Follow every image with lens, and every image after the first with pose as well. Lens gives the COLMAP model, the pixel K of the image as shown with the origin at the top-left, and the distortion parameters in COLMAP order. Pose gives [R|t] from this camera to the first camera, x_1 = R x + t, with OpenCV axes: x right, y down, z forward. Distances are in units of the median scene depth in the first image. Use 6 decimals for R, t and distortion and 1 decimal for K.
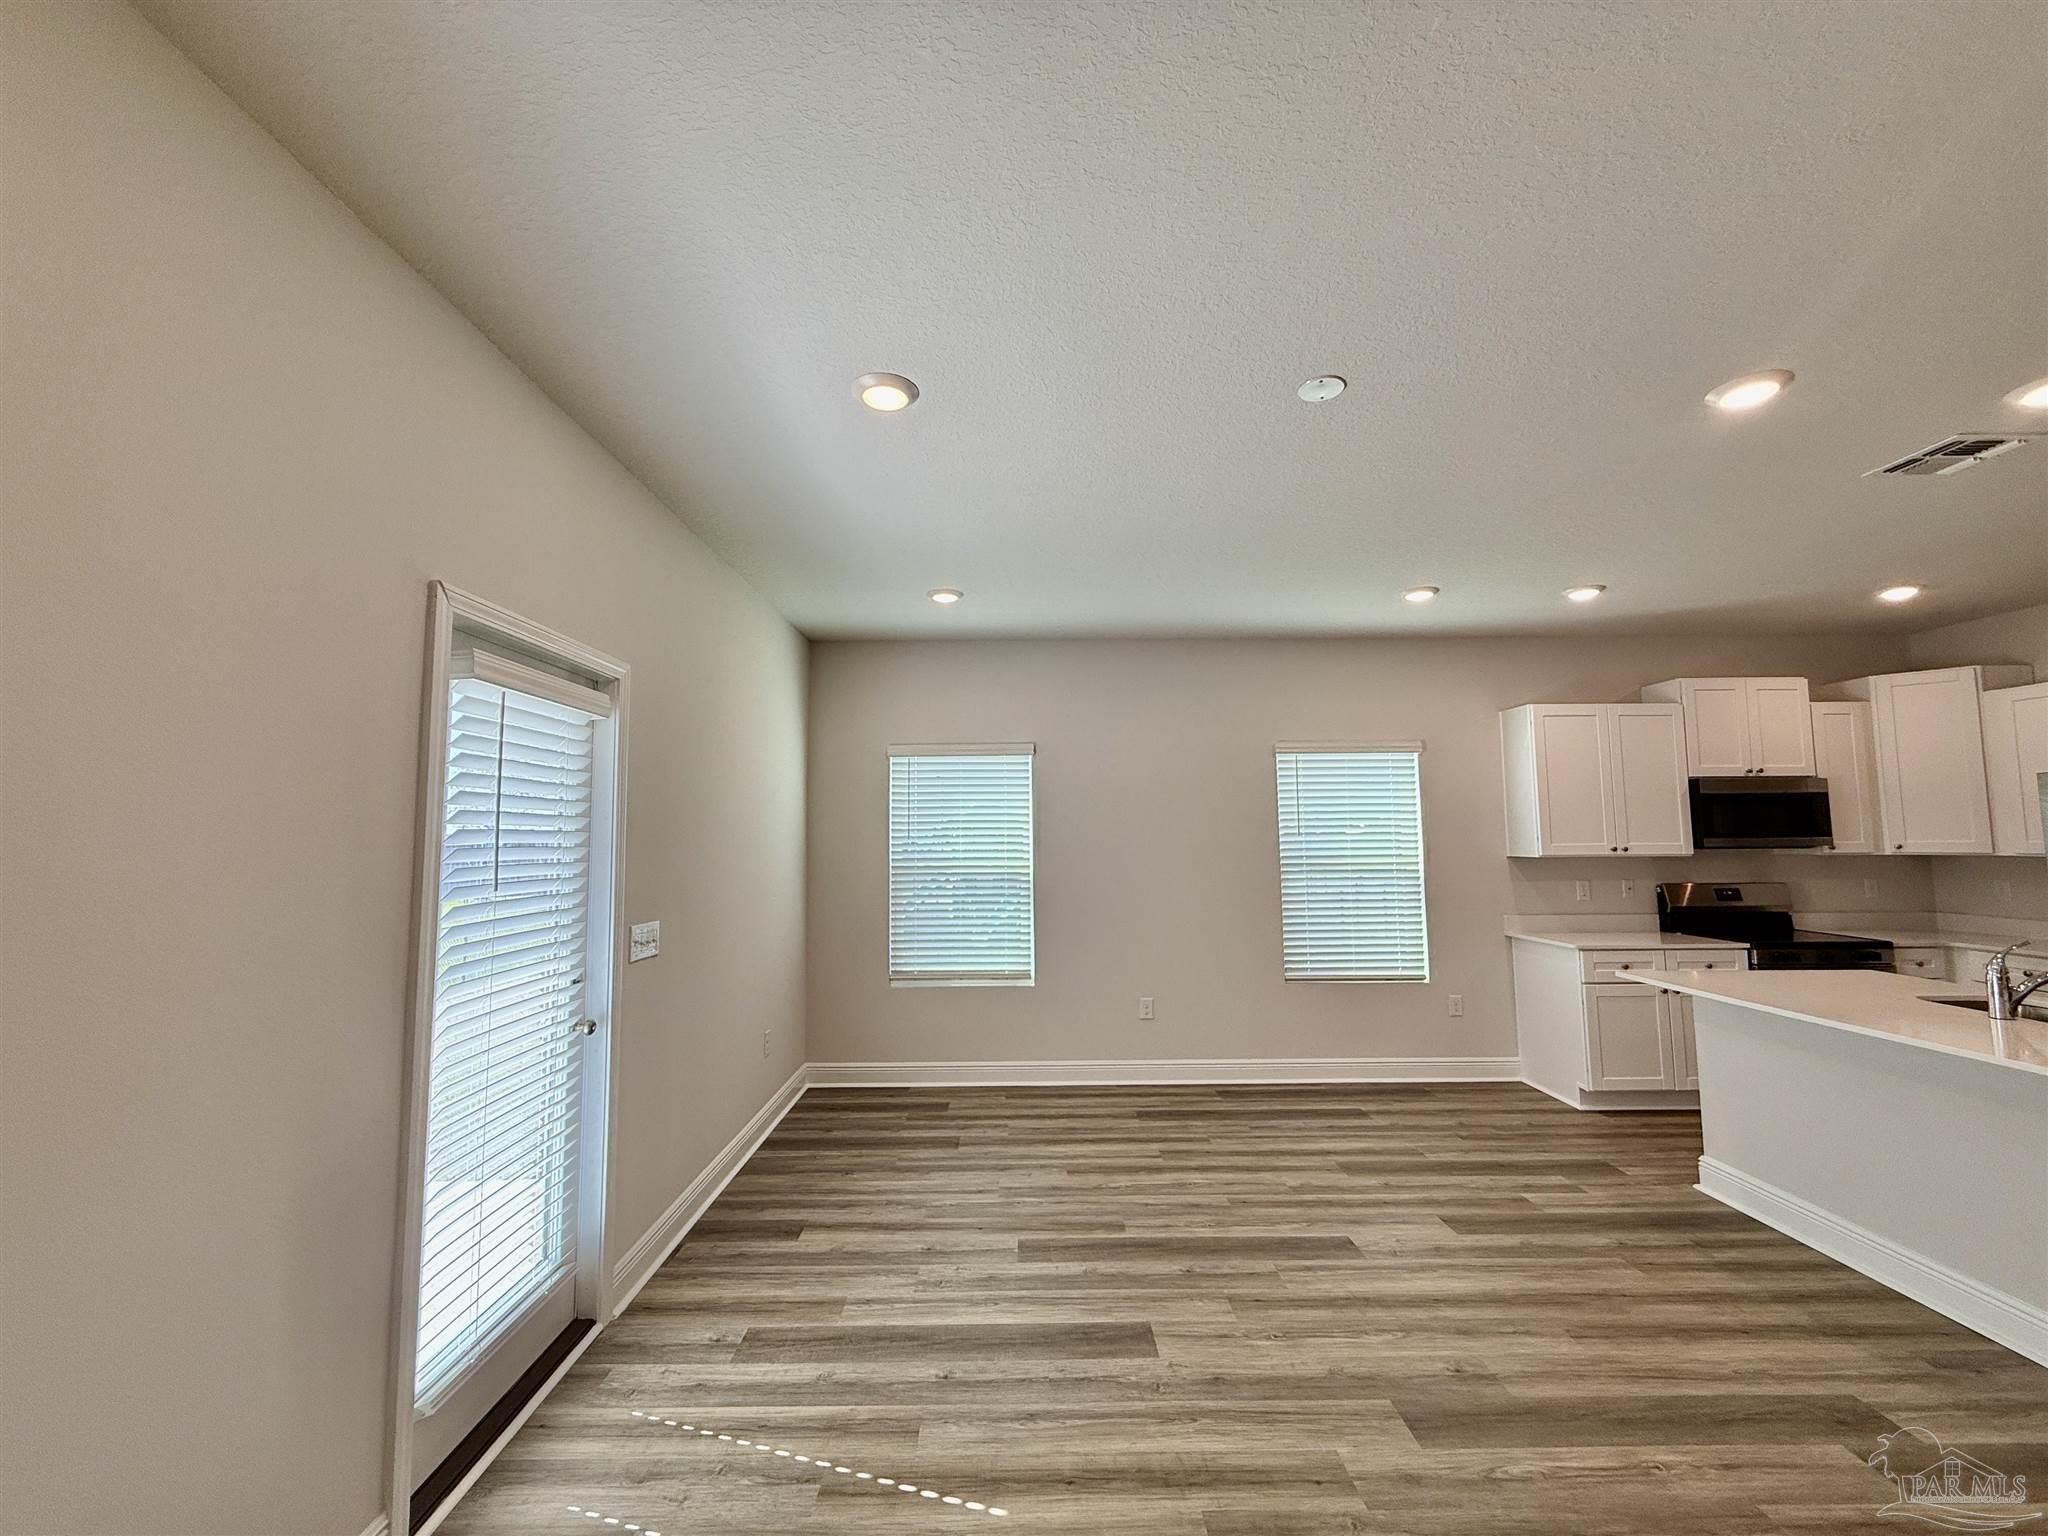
lens RADIAL K [[812.2, 0, 1020.4], [0, 812.2, 764.6], [0, 0, 1]] dist [-0.000866, -0.000146]
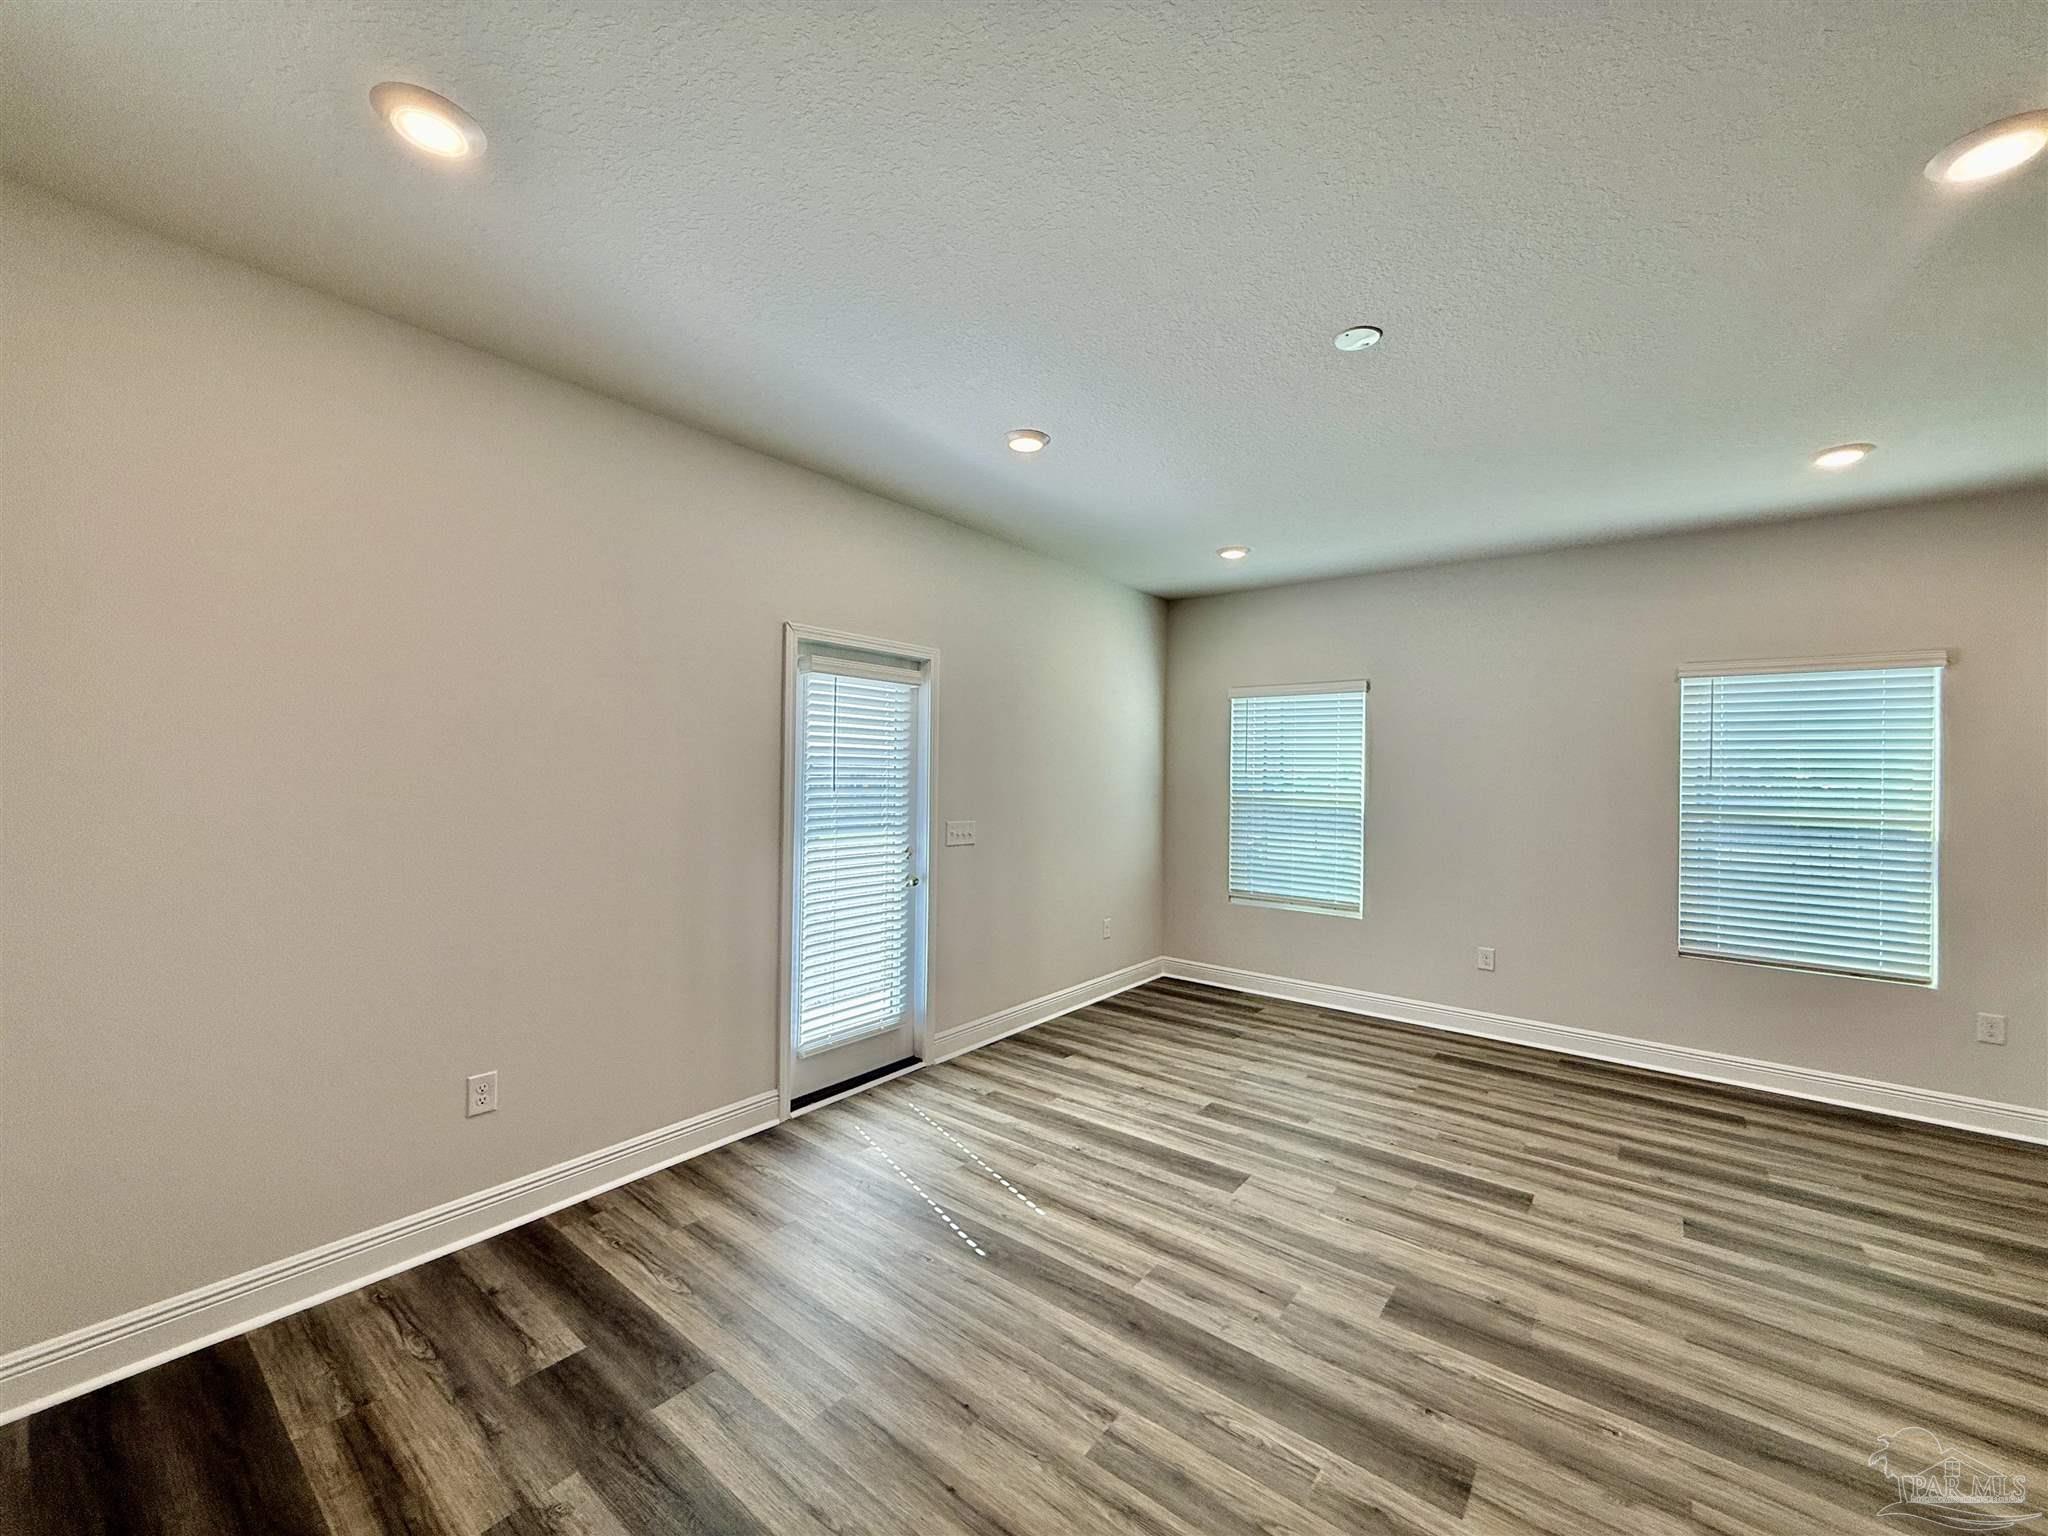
lens RADIAL K [[813.1, 0, 1020.1], [0, 813.1, 766.0], [0, 0, 1]] dist [-0.000895, -0.000069]
pose [[0.780338, 0.017763, -0.625106, 0.379774], [0.032168, 0.997133, 0.068492, -0.003756], [0.624530, -0.073555, 0.777529, -0.058851]]
